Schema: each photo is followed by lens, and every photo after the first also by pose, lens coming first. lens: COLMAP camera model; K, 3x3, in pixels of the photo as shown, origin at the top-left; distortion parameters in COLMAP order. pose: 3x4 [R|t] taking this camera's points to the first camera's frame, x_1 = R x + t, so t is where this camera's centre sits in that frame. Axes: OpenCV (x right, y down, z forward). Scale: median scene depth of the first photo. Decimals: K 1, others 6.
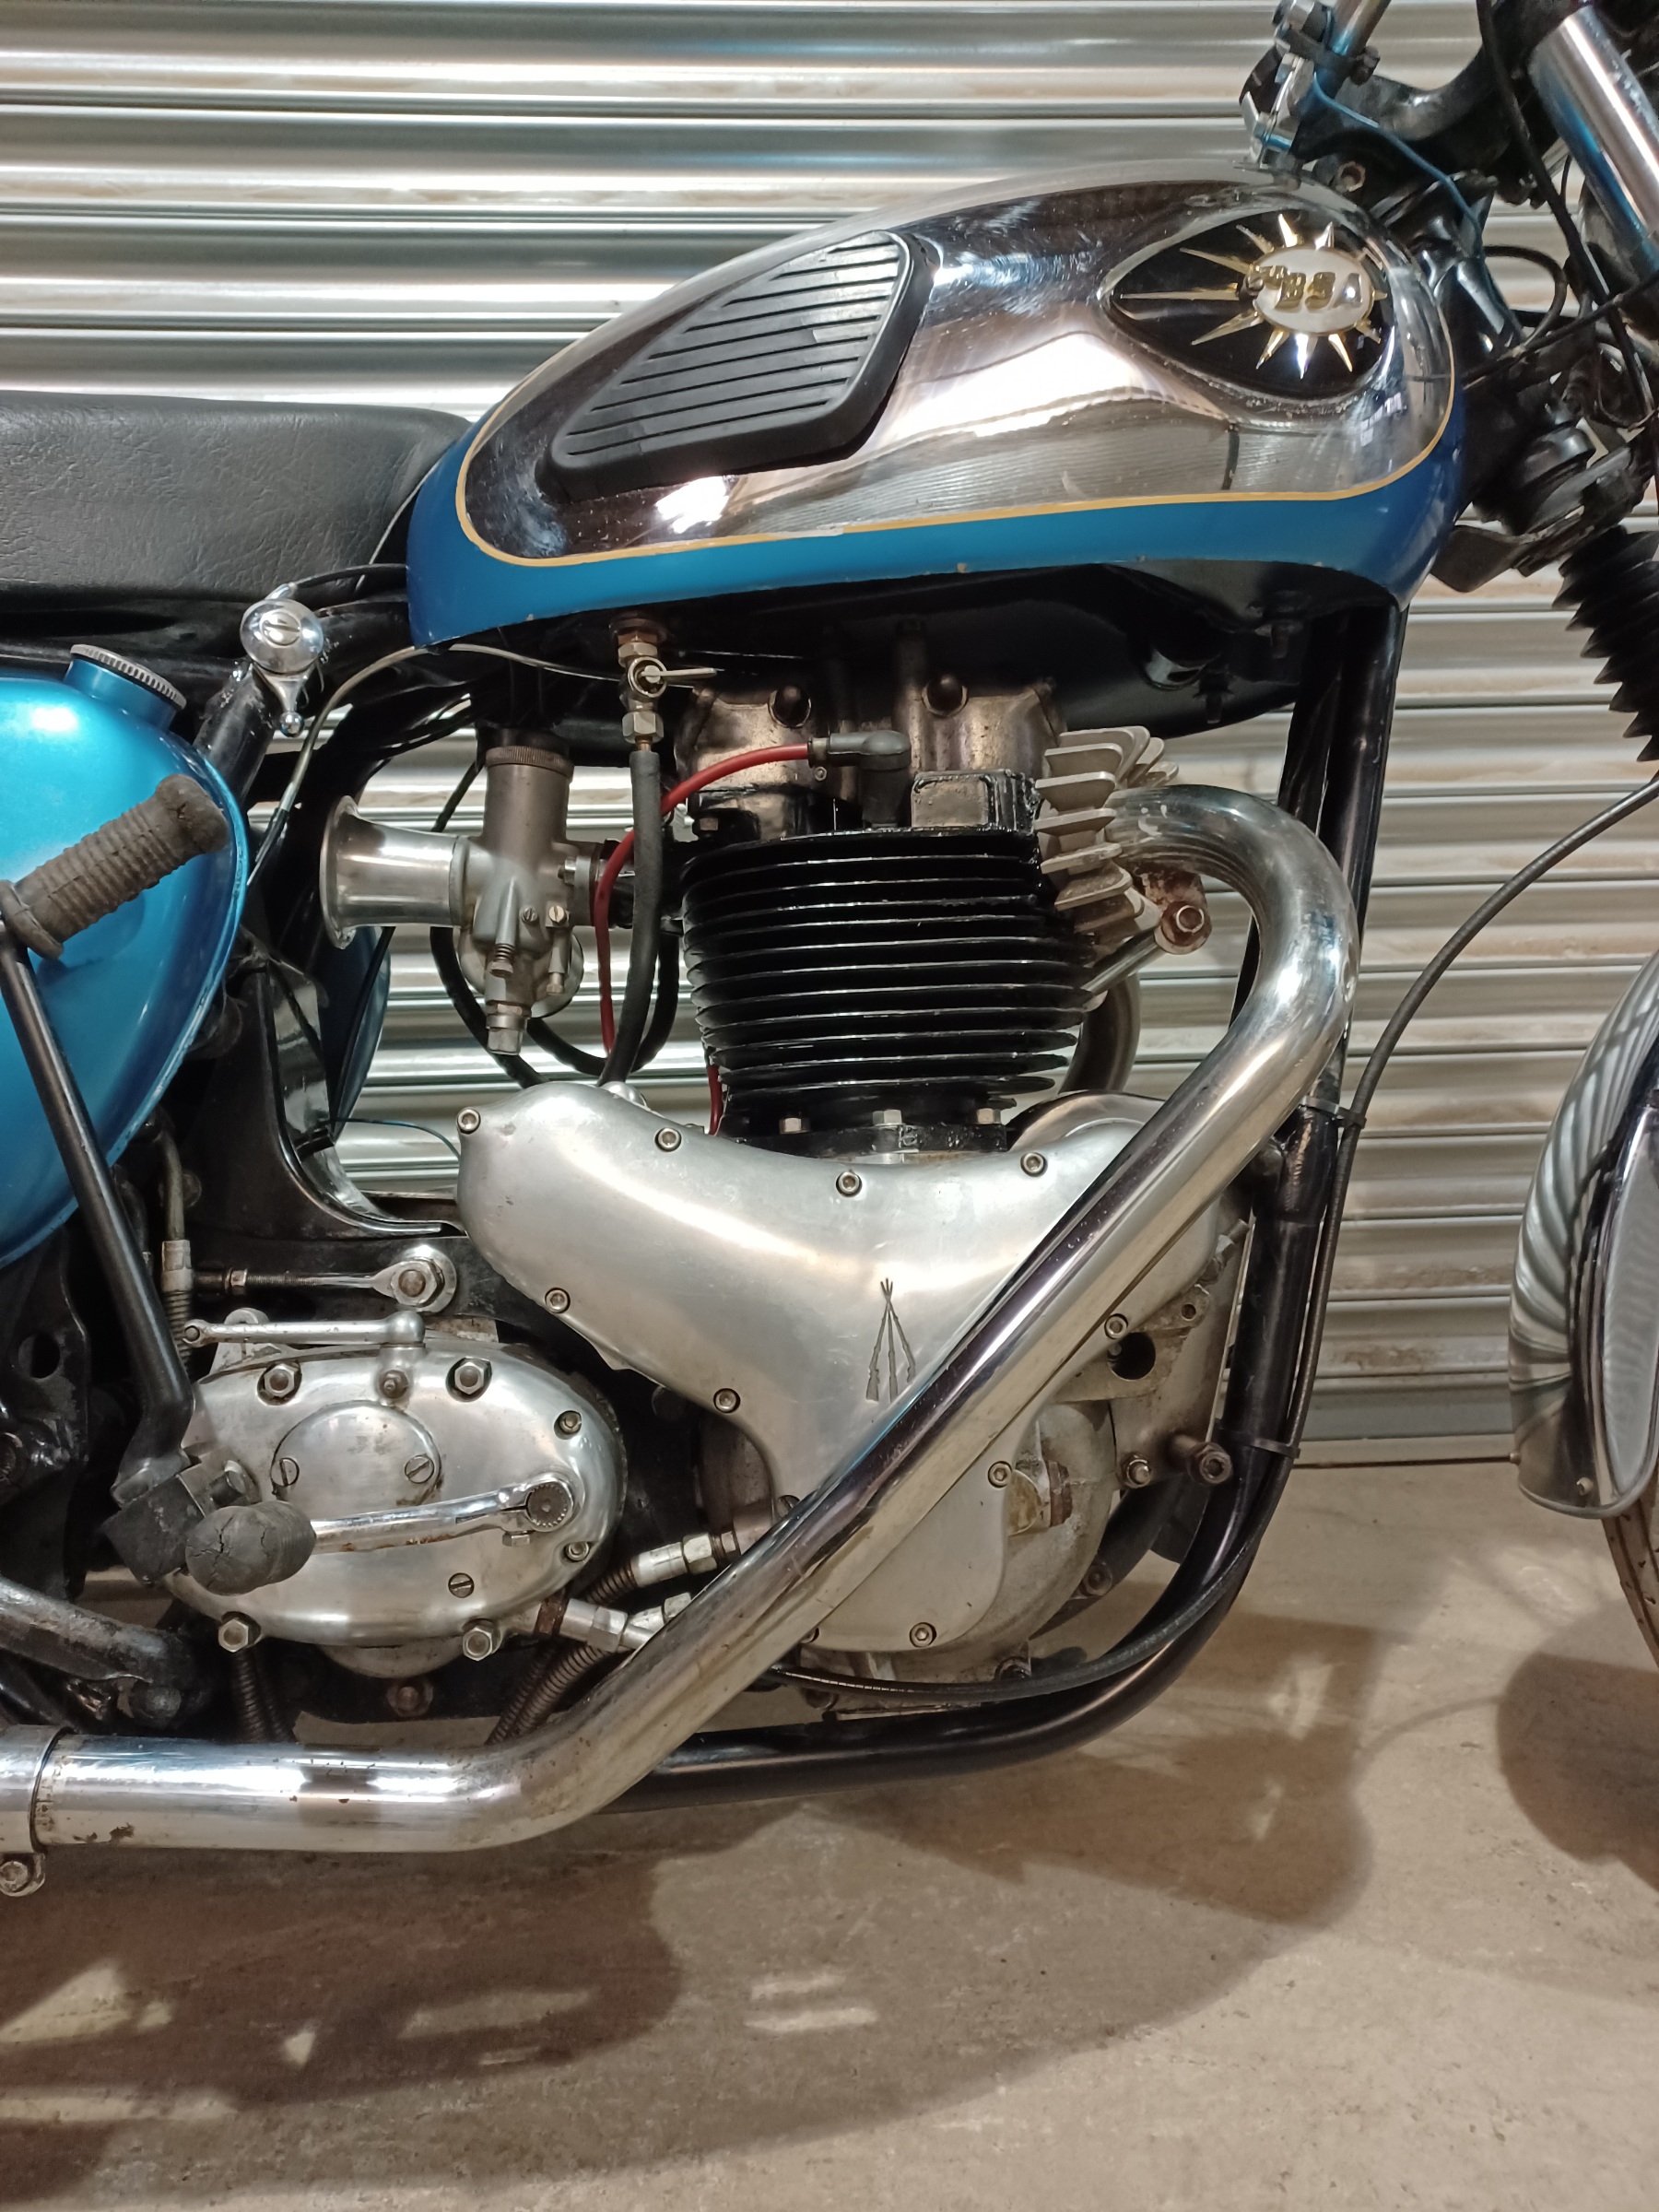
lens RADIAL K [[1546.3, 0, 848.9], [0, 1546.3, 1101.5], [0, 0, 1]] dist [0.004605, 0.019053]
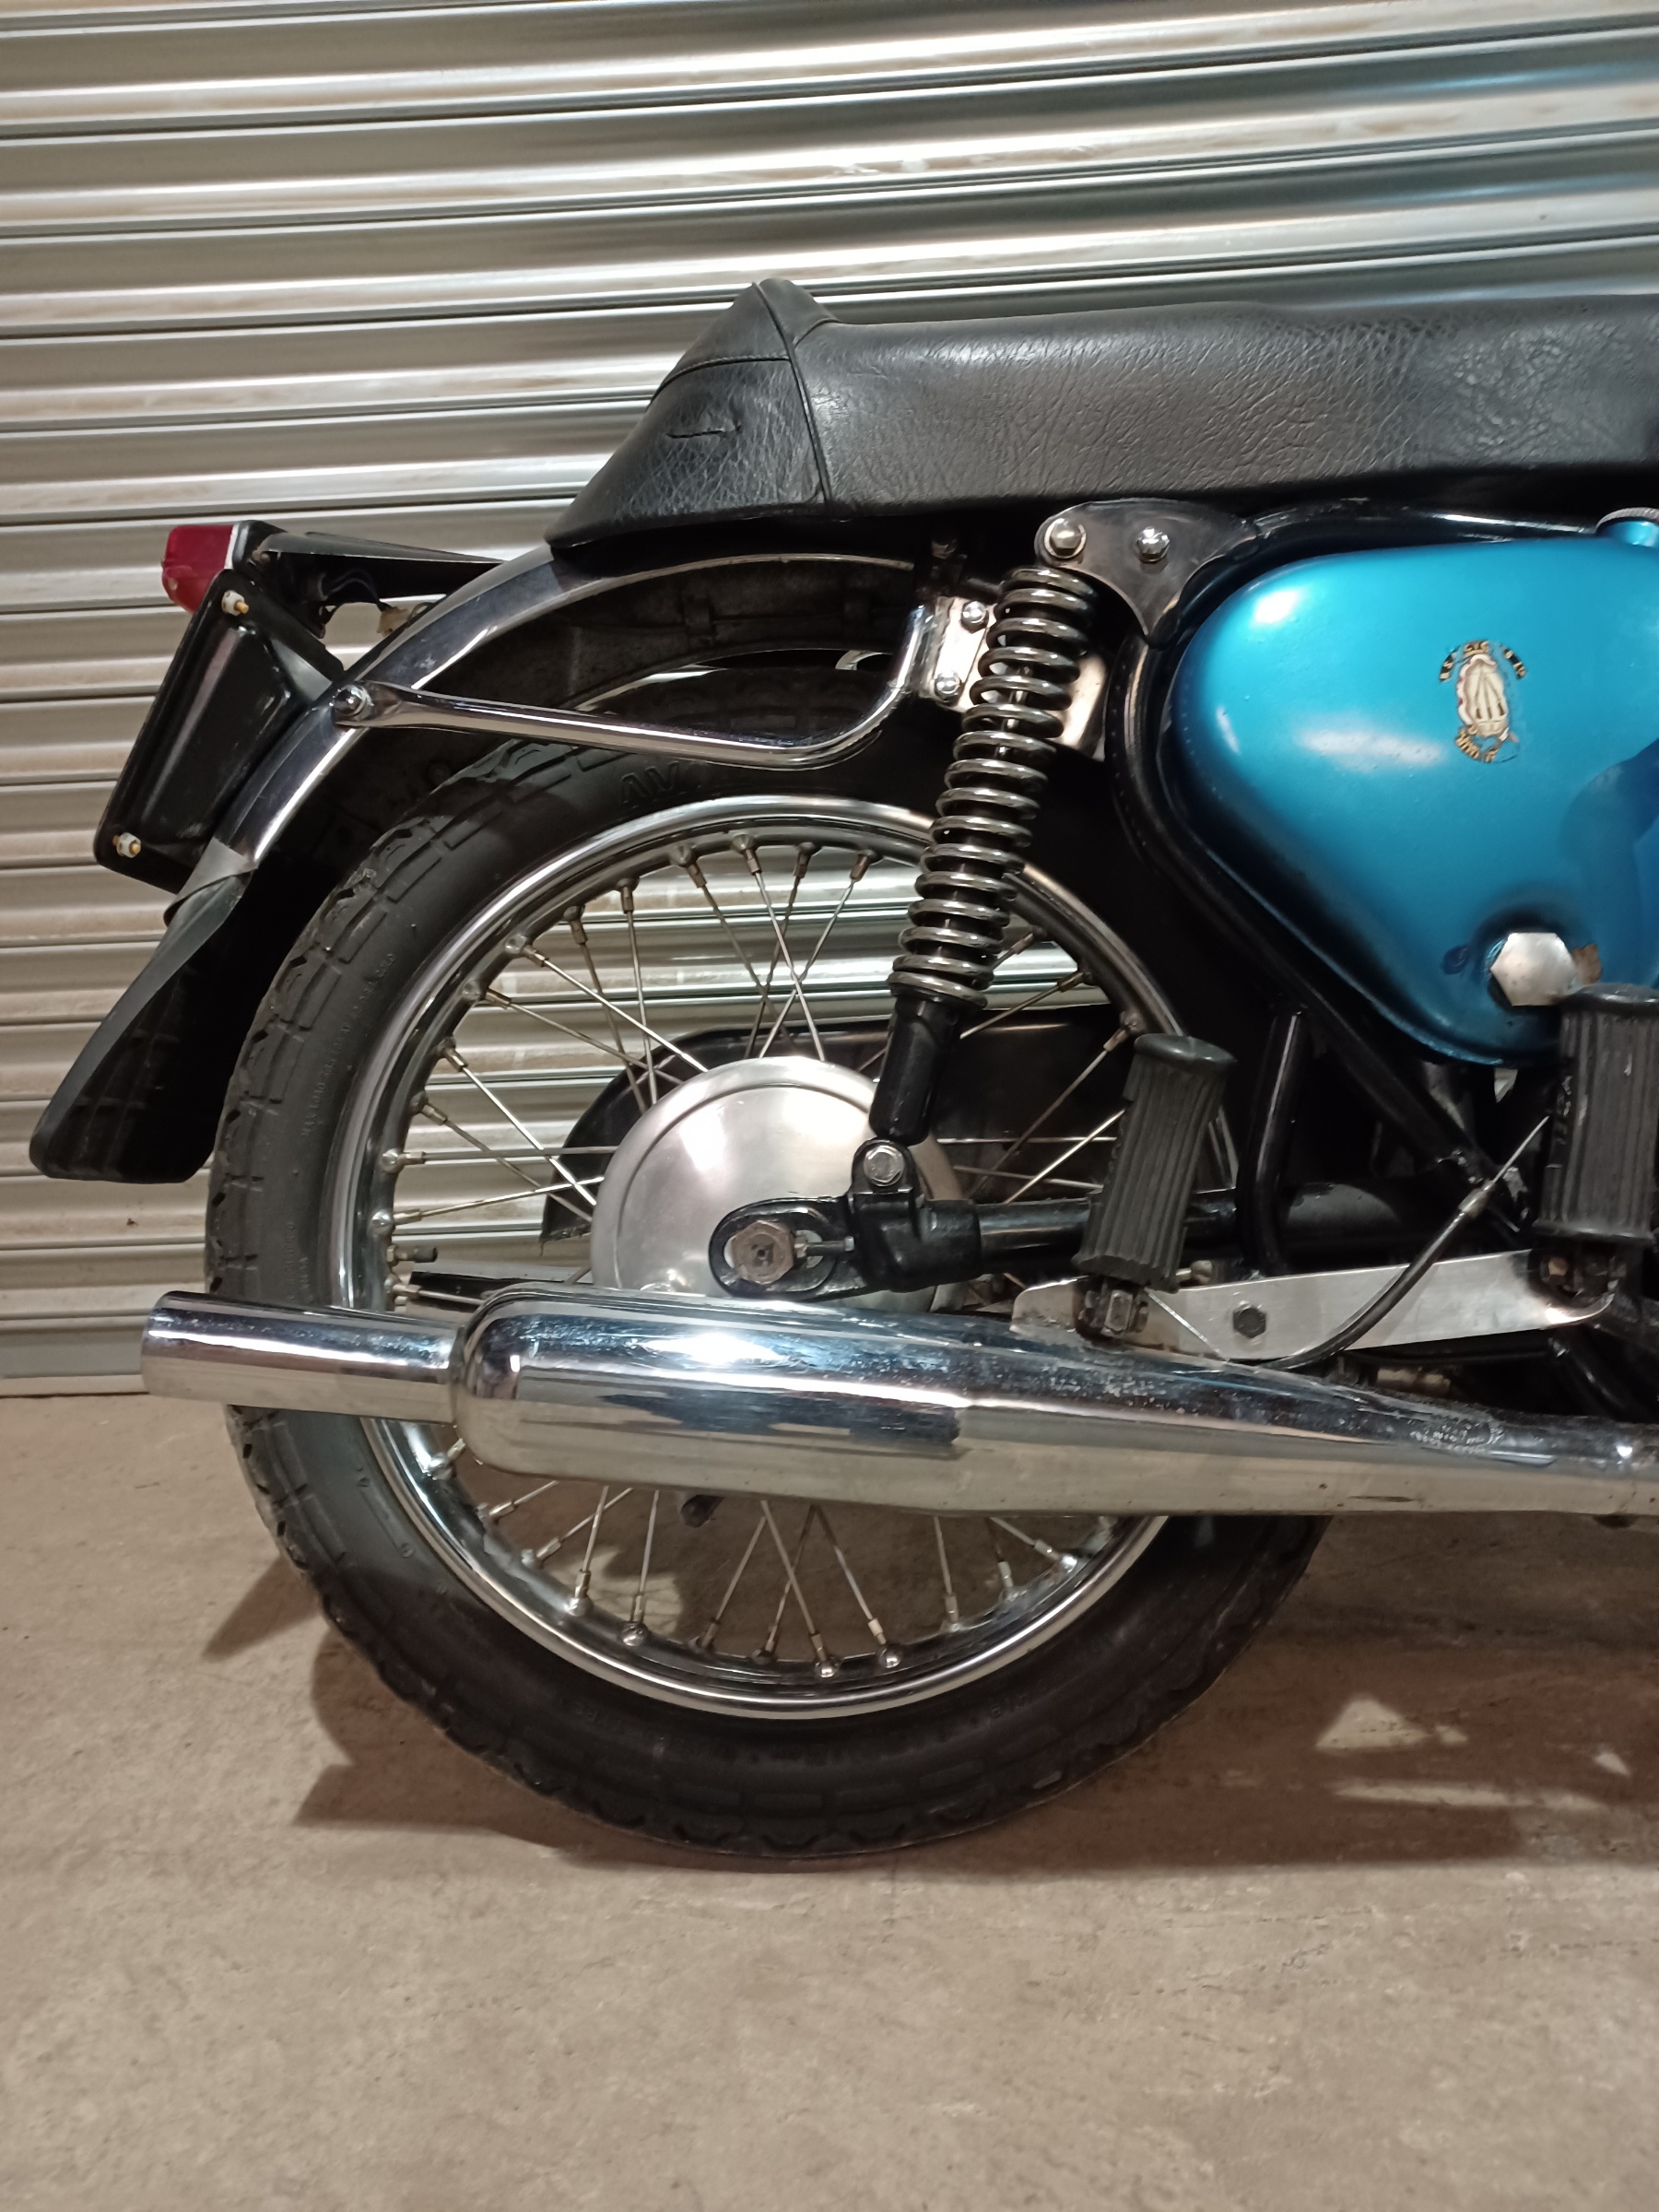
lens RADIAL K [[1546.3, 0, 841.2], [0, 1546.3, 1102.7], [0, 0, 1]] dist [0.004605, 0.019053]
pose [[0.995127, -0.011418, -0.097942, -0.984040], [0.012422, 0.999876, 0.009648, 0.144125], [0.097820, -0.010818, 0.995145, -0.199614]]
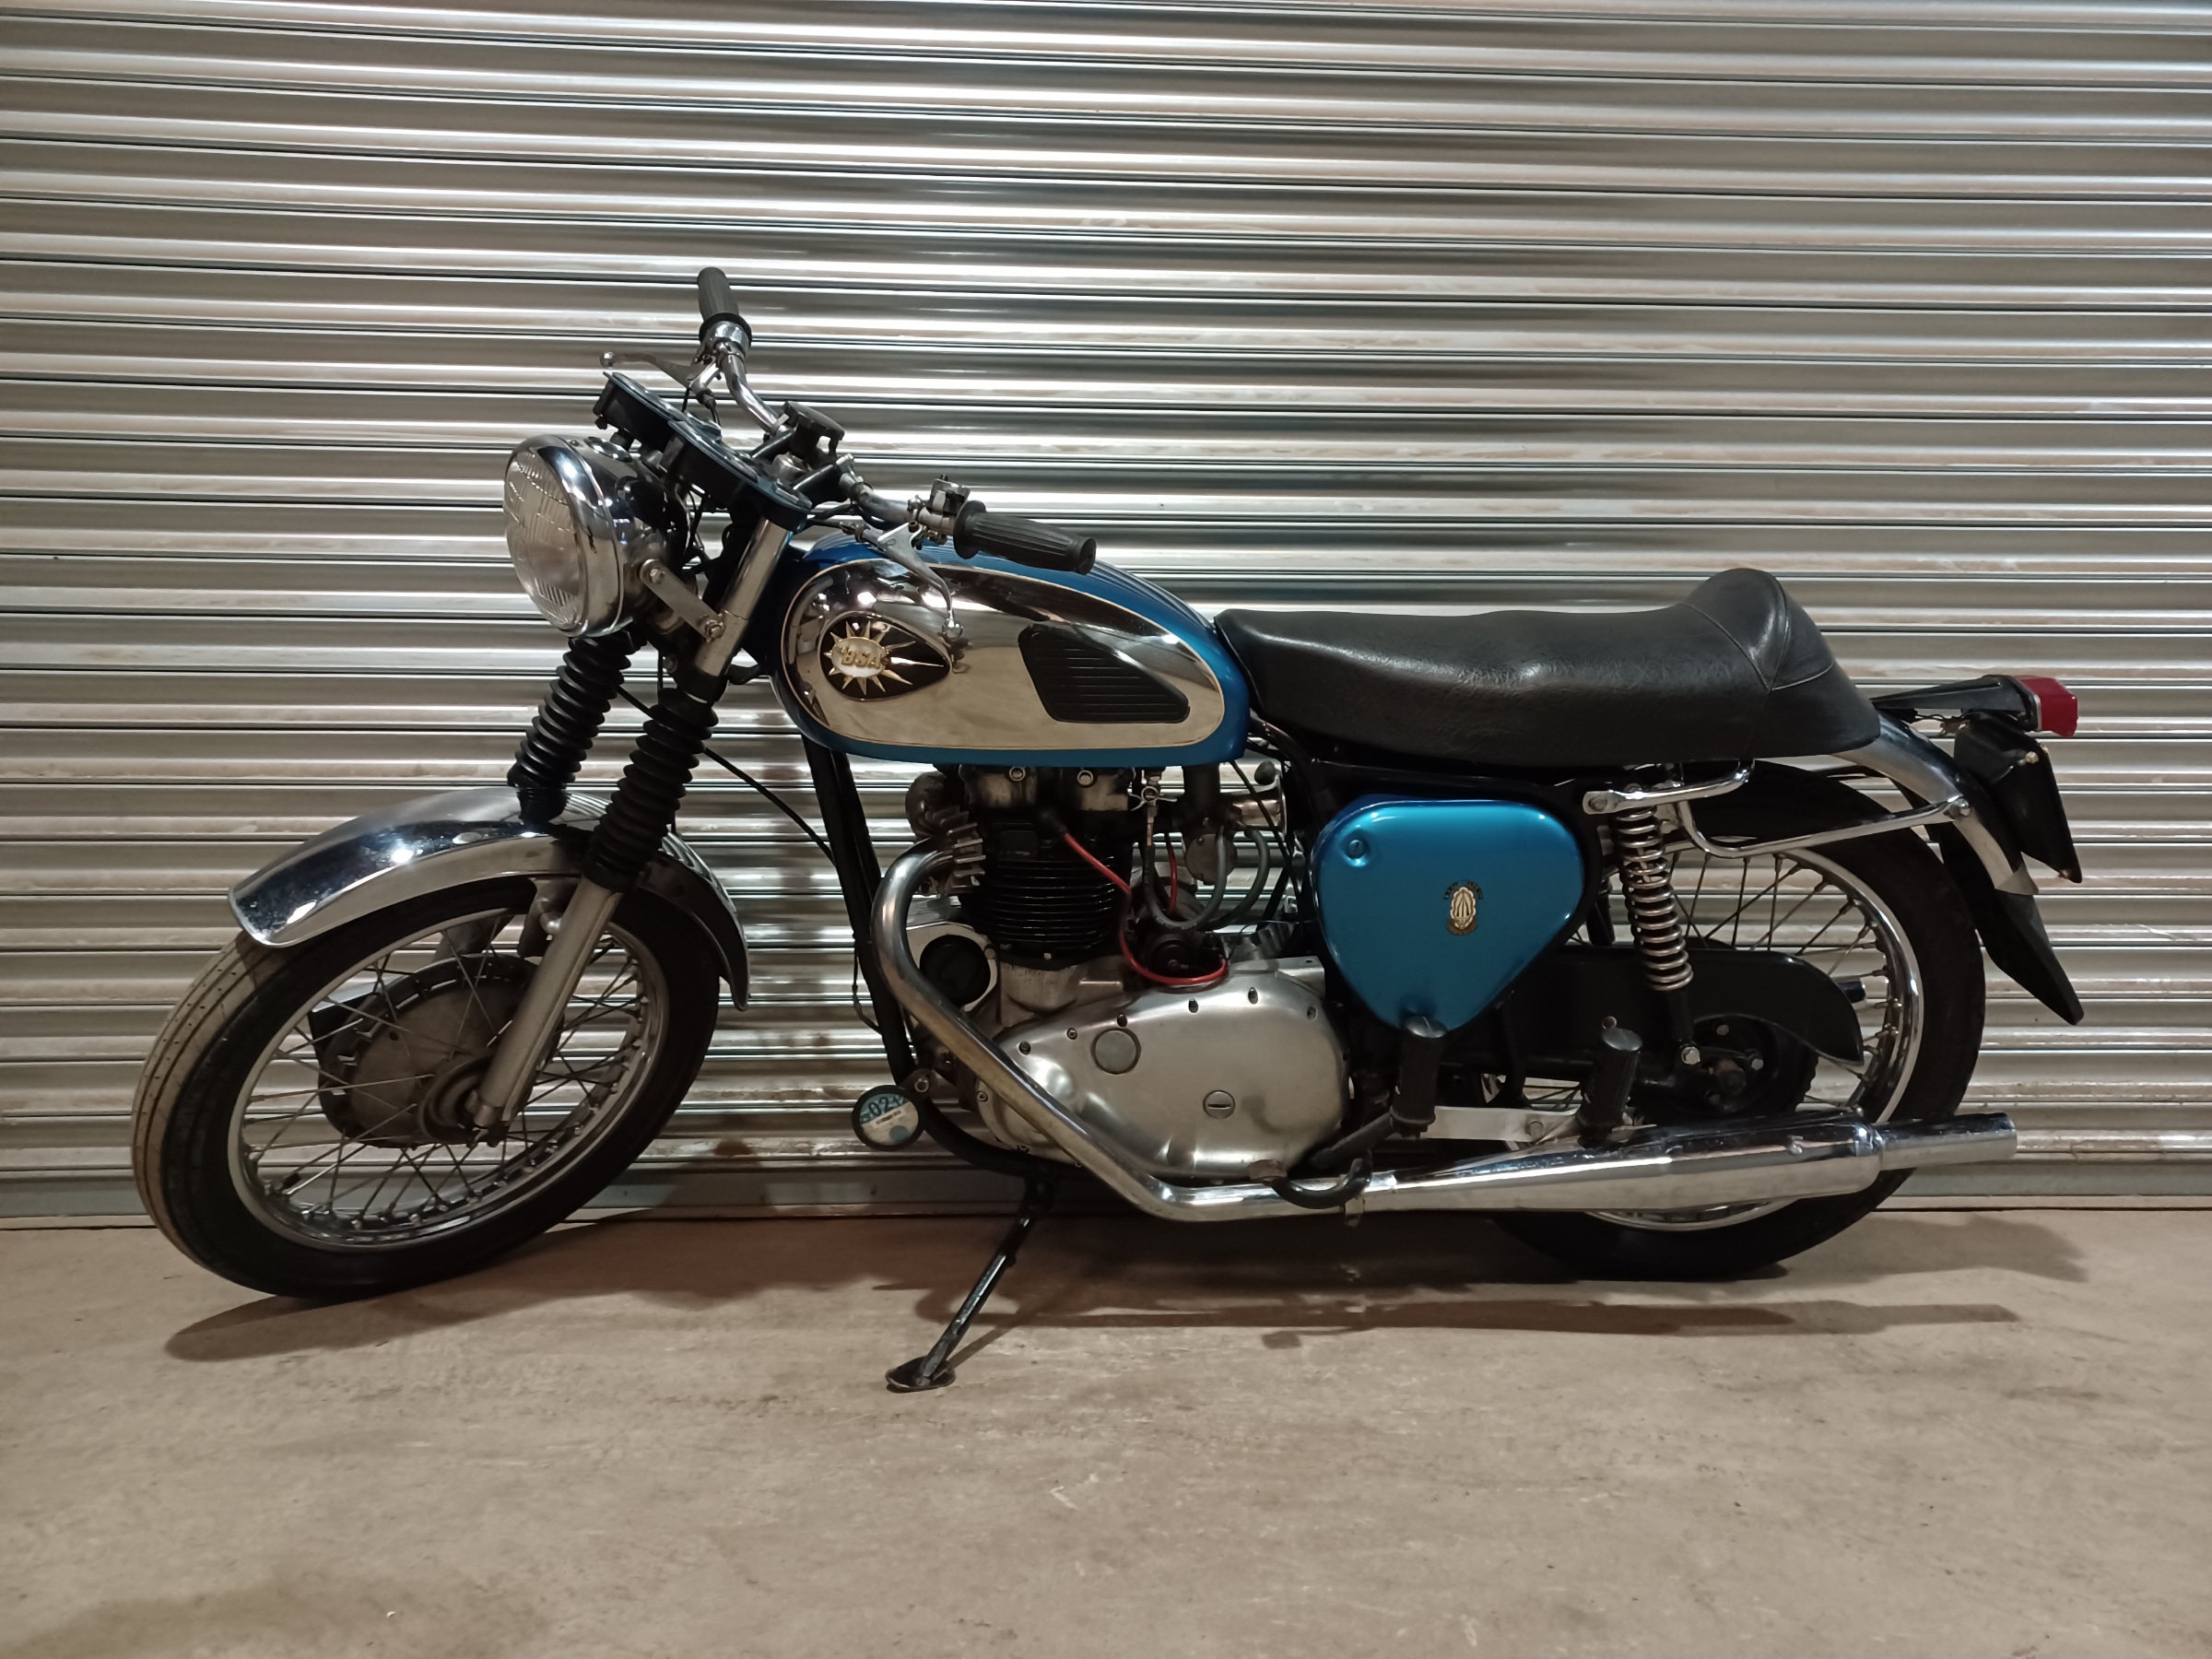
lens RADIAL K [[1546.3, 0, 1125.3], [0, 1546.3, 824.8], [0, 0, 1]] dist [0.004605, 0.019053]
pose [[0.999824, 0.018648, 0.002123, -0.341787], [-0.018043, 0.986149, -0.164875, 0.273846], [-0.005168, 0.164807, 0.986312, -1.276073]]
